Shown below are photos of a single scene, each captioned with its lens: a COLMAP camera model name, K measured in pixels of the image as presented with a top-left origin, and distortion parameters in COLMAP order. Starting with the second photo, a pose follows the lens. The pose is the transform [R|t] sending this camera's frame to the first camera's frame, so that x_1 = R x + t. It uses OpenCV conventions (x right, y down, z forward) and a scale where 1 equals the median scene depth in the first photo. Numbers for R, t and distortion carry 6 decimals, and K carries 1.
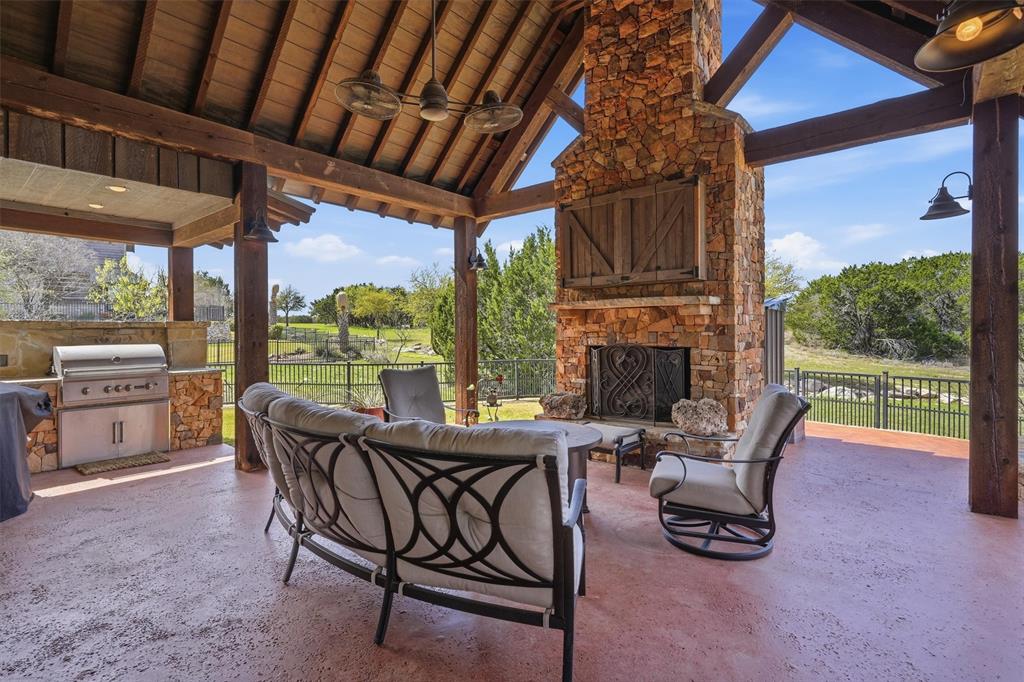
lens RADIAL K [[501.8, 0, 514.0], [0, 501.8, 331.4], [0, 0, 1]] dist [-0.010106, 0.004978]
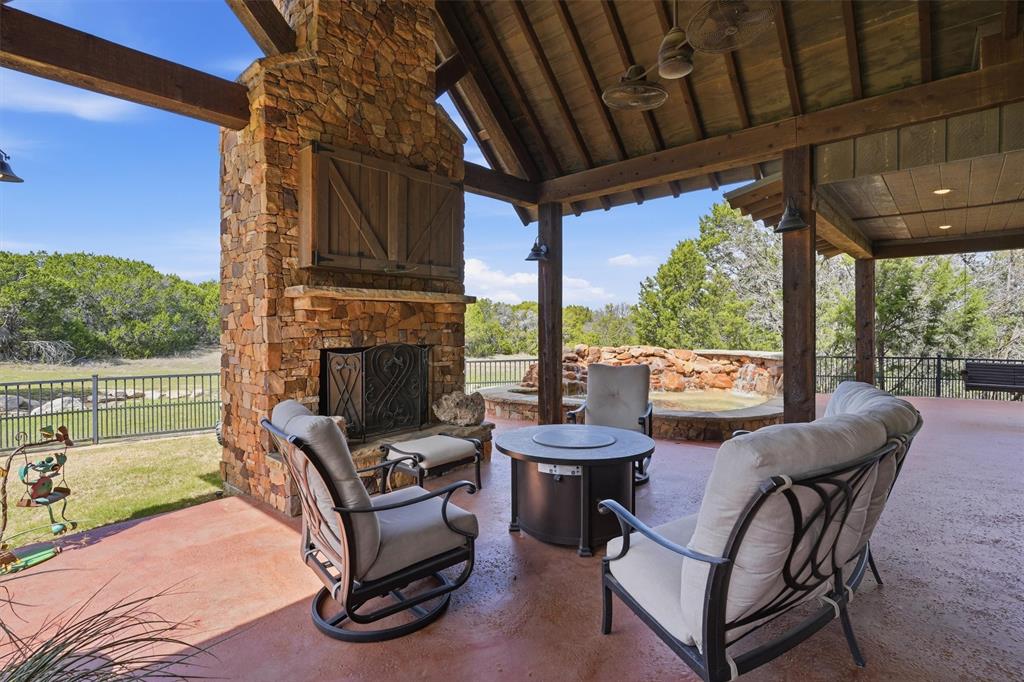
lens RADIAL K [[501.8, 0, 511.4], [0, 501.8, 338.8], [0, 0, 1]] dist [-0.010106, 0.004978]
pose [[0.042545, -0.018359, 0.998926, -0.589876], [0.005775, 0.999819, 0.018129, 0.002373], [-0.999078, 0.004997, 0.042643, 0.722210]]
